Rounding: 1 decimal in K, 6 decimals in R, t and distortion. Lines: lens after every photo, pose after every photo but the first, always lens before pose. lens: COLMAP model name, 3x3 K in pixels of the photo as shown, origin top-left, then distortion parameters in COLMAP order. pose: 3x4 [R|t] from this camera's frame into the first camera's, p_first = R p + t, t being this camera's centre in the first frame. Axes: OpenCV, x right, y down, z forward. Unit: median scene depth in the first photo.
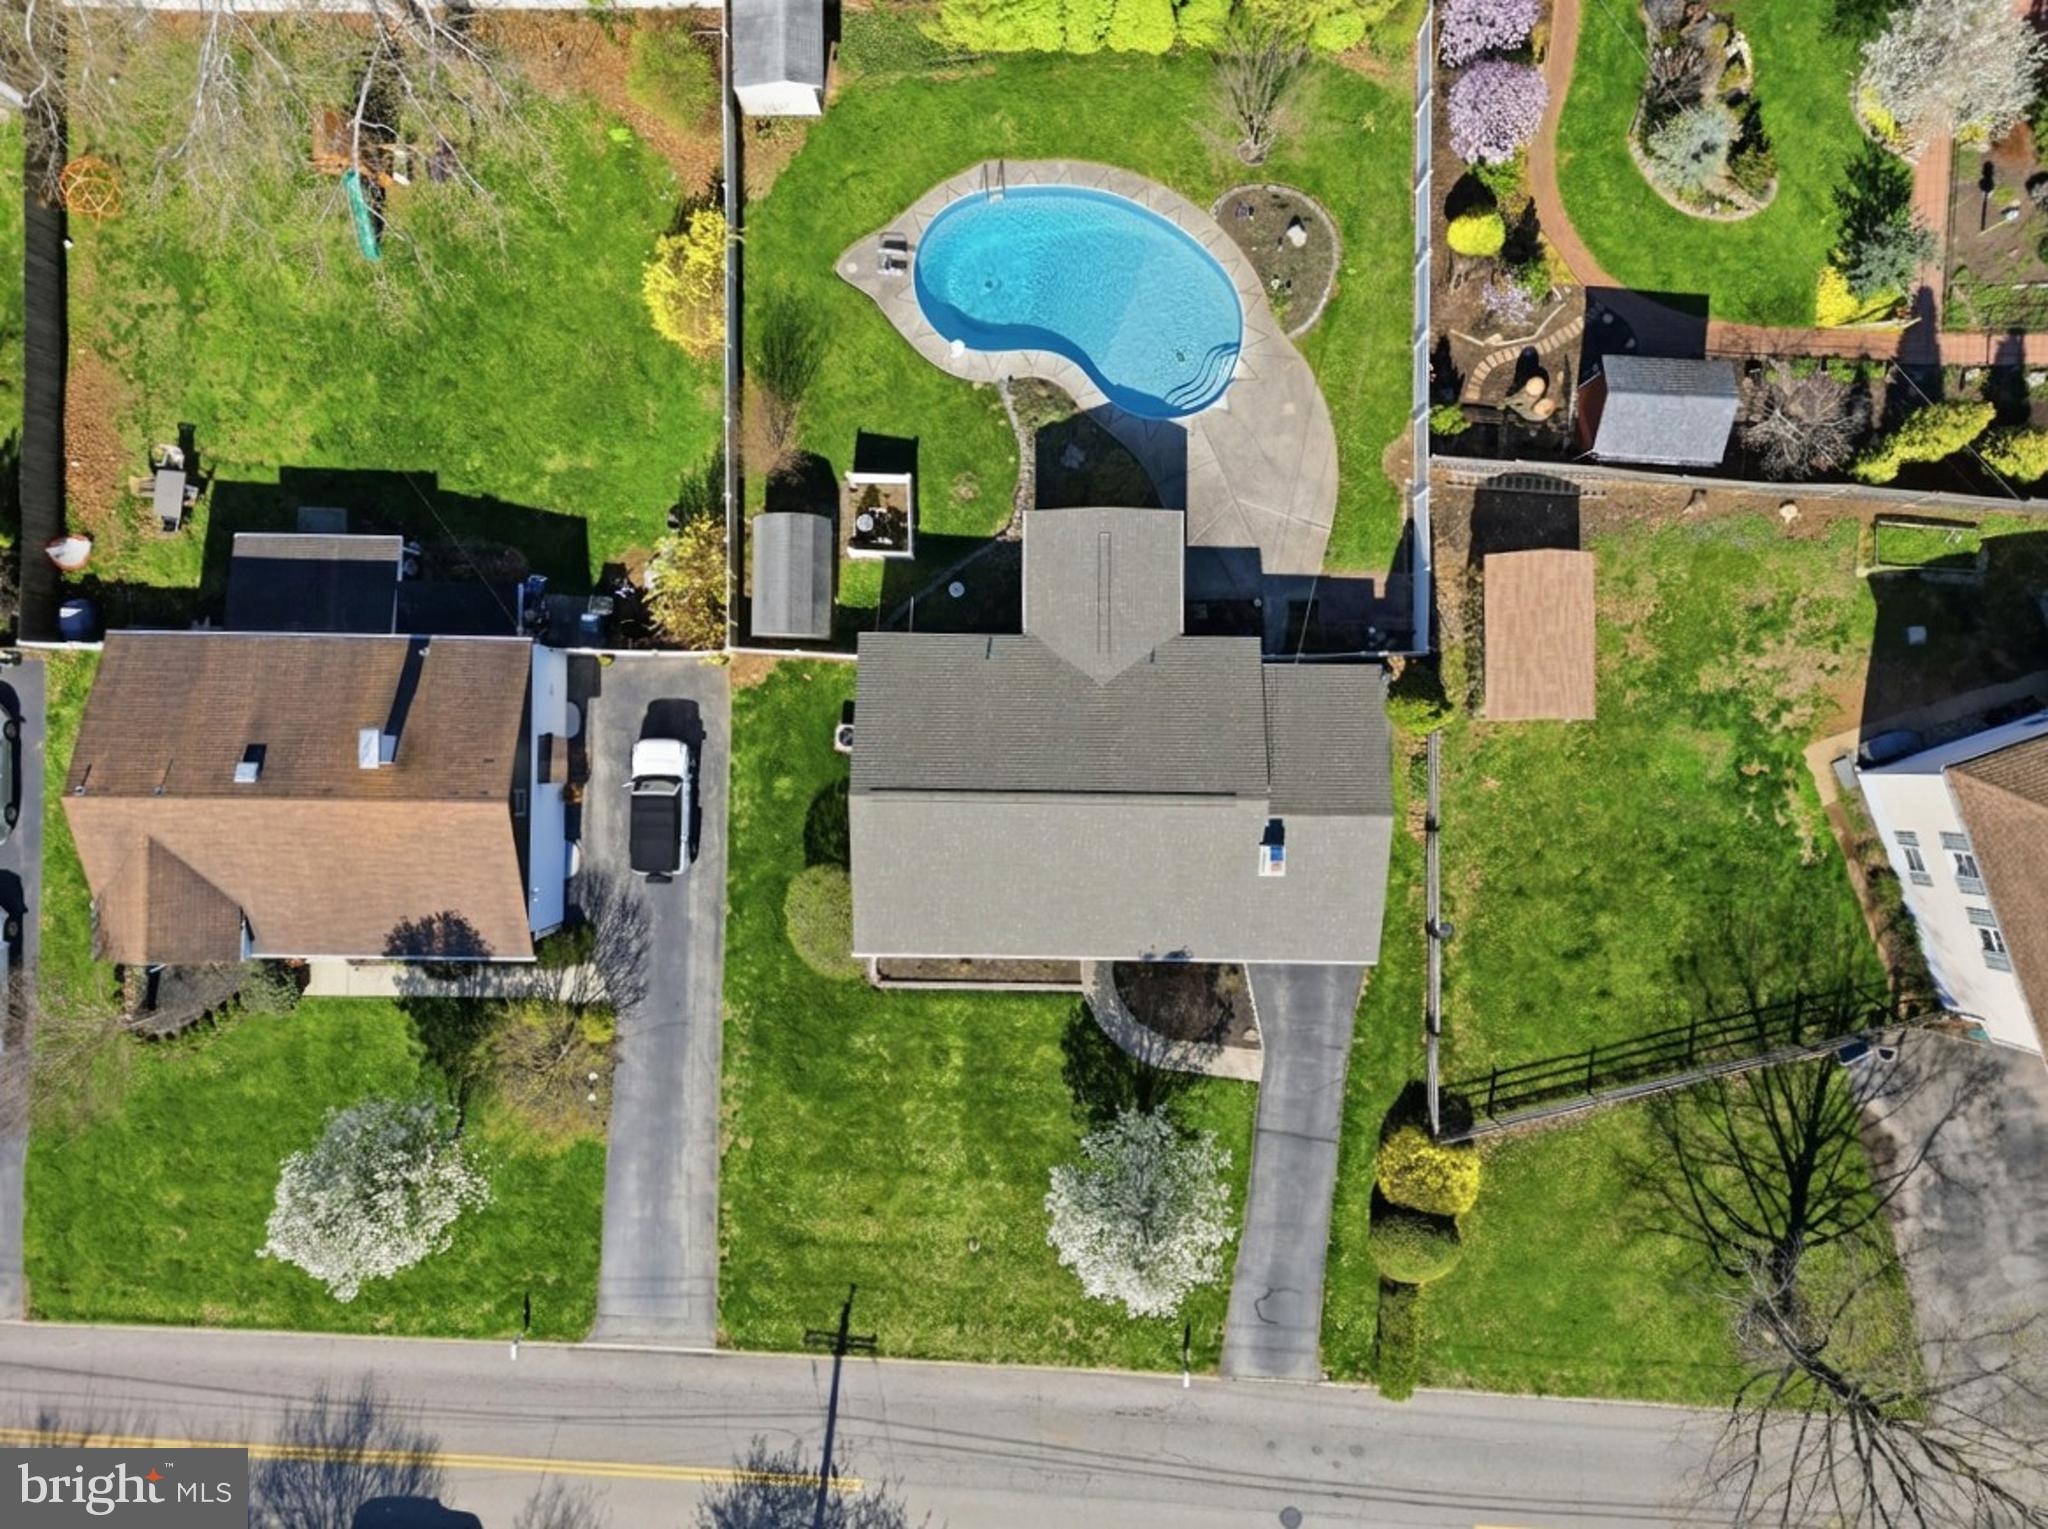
lens RADIAL K [[1424.8, 0, 1022.9], [0, 1424.8, 760.3], [0, 0, 1]] dist [0.047612, -0.036928]
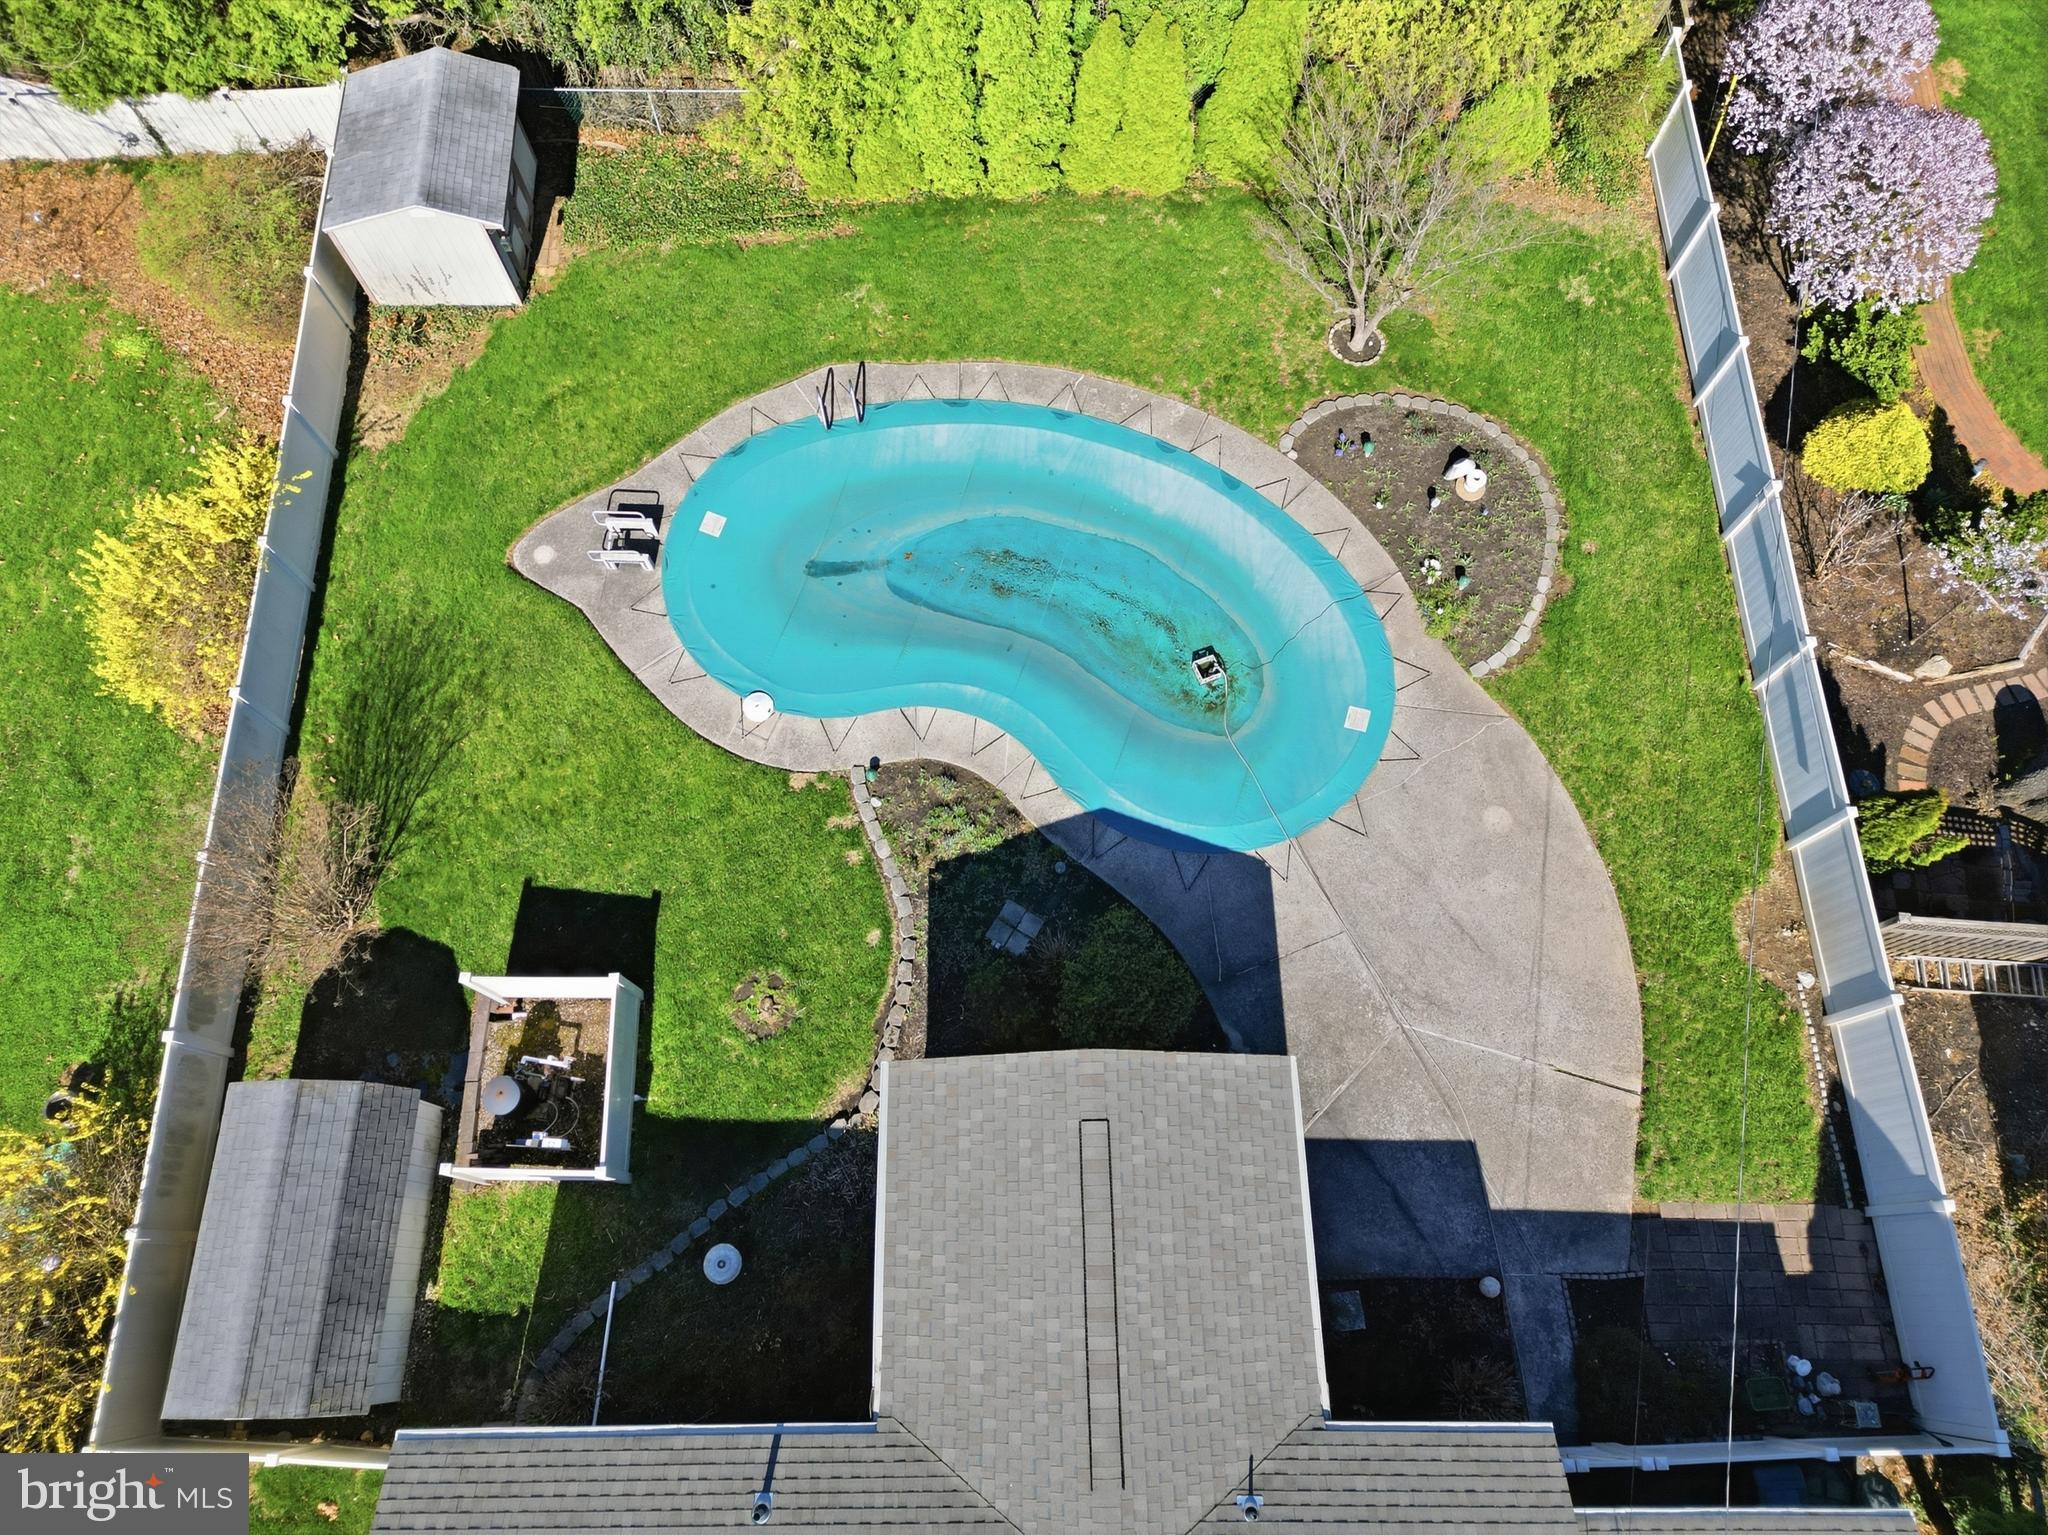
lens RADIAL K [[1424.8, 0, 1012.7], [0, 1424.8, 761.9], [0, 0, 1]] dist [0.047612, -0.036928]
pose [[0.999820, -0.011794, 0.014832, 0.029385], [0.016195, 0.938236, -0.345618, -0.111384], [-0.009839, 0.345796, 0.938258, 0.577938]]
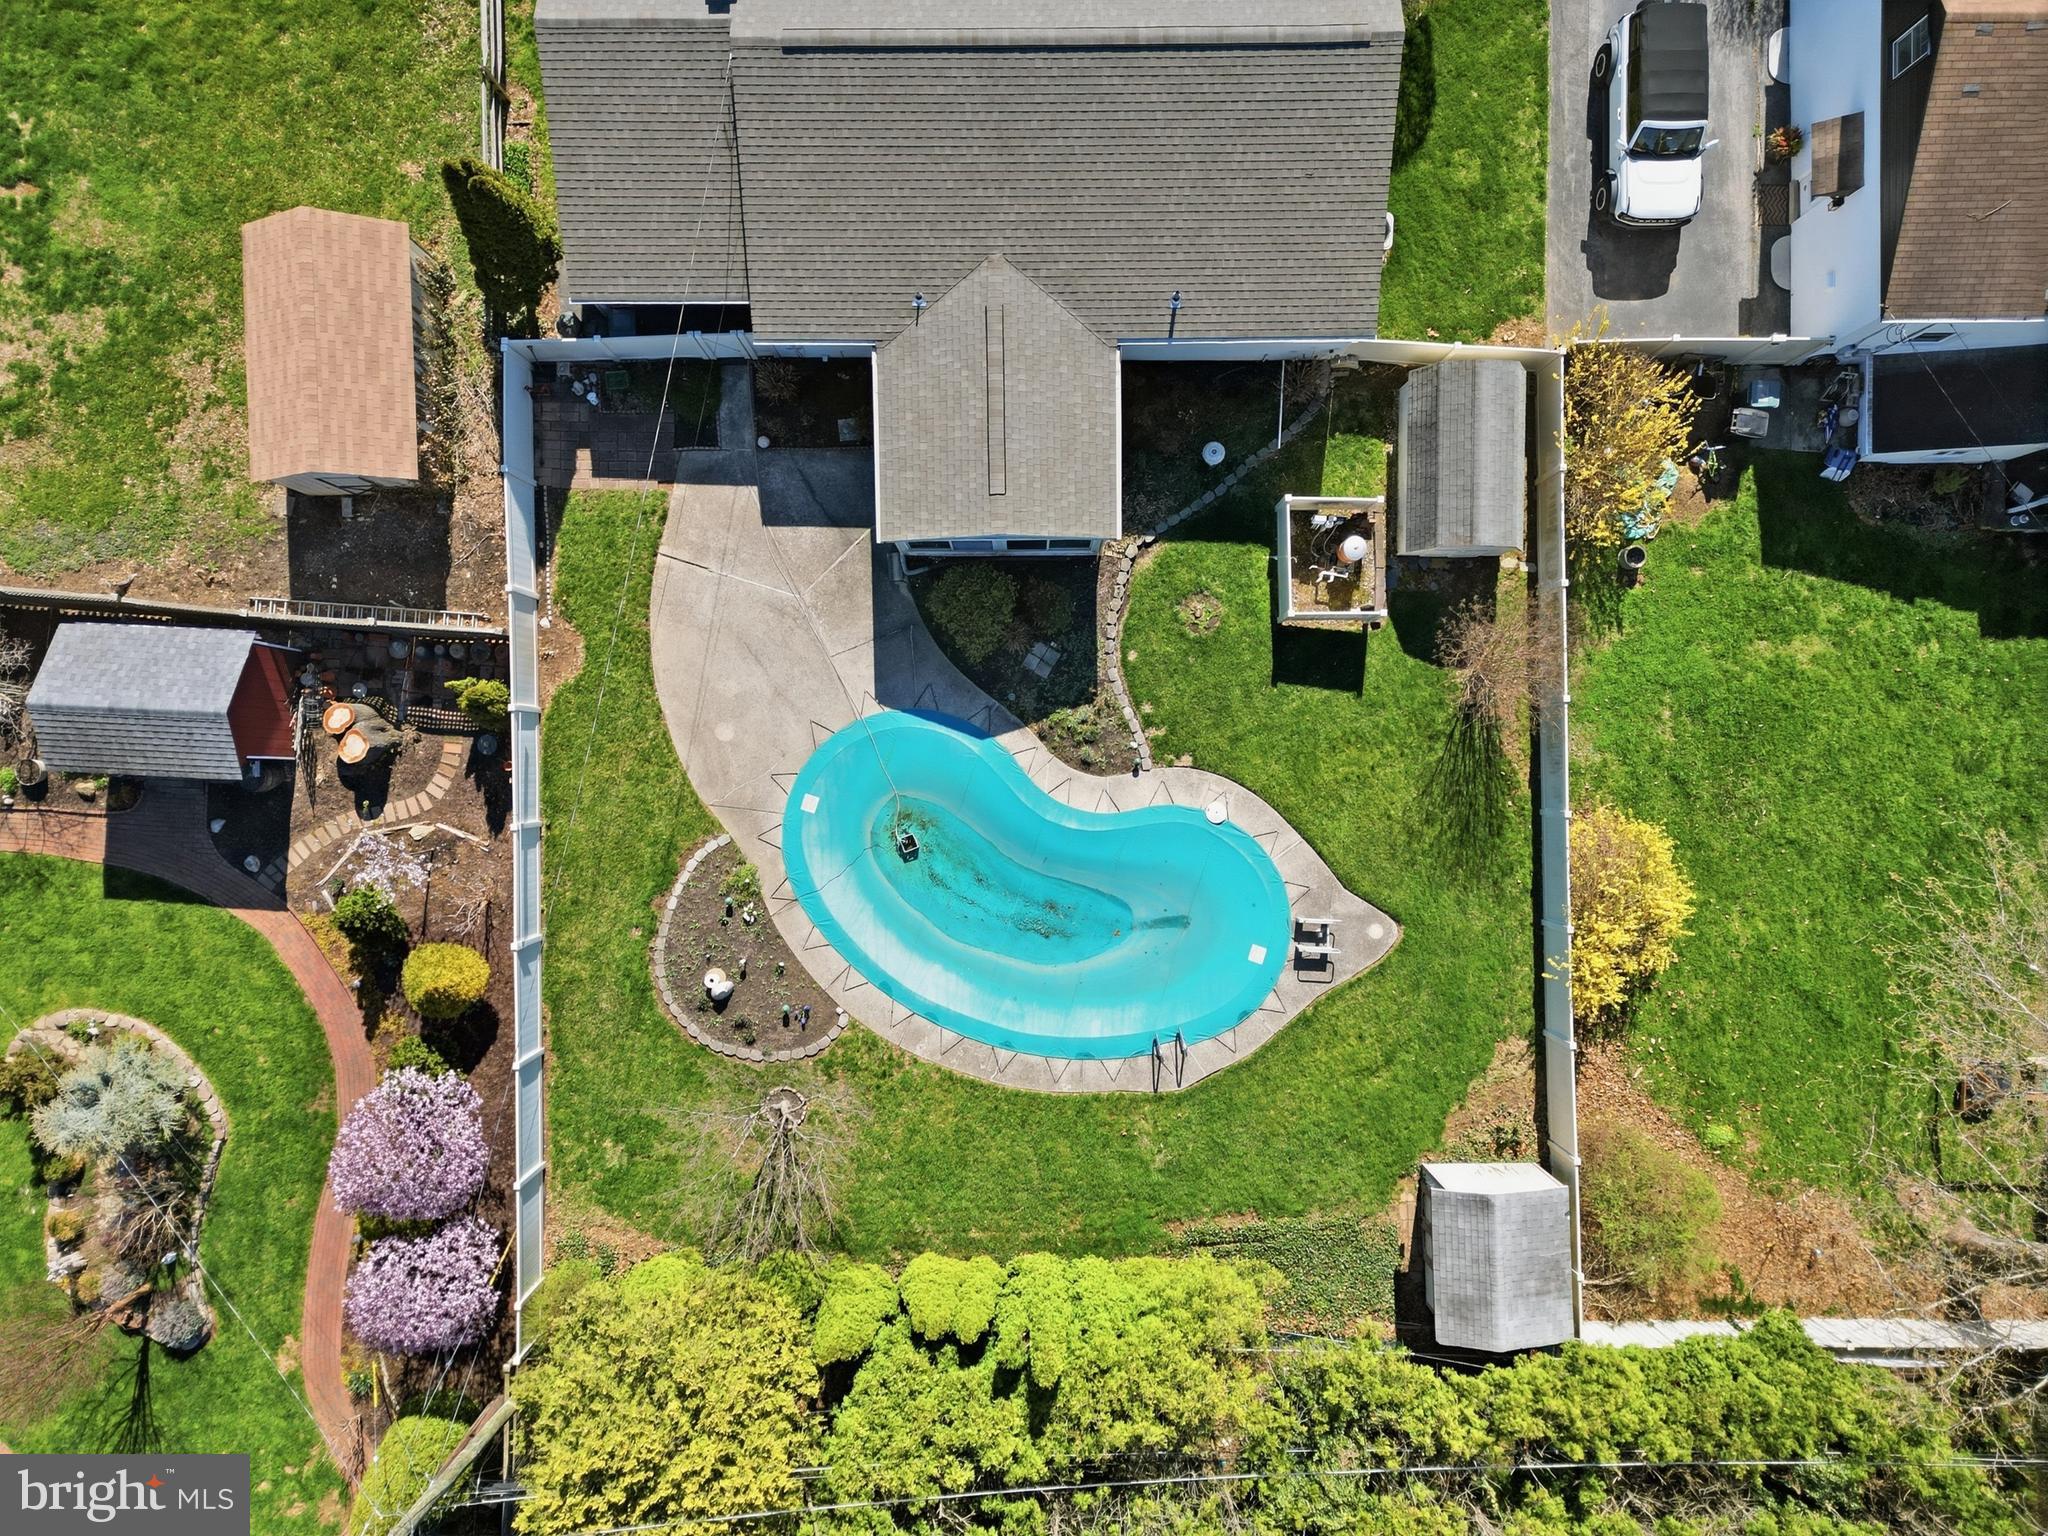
lens RADIAL K [[1424.8, 0, 1024.1], [0, 1424.8, 754.6], [0, 0, 1]] dist [0.047612, -0.036928]
pose [[-0.999762, 0.016550, 0.014193, 0.035342], [-0.016506, -0.999859, 0.003236, -0.261572], [0.014244, 0.003001, 0.999894, 0.327865]]
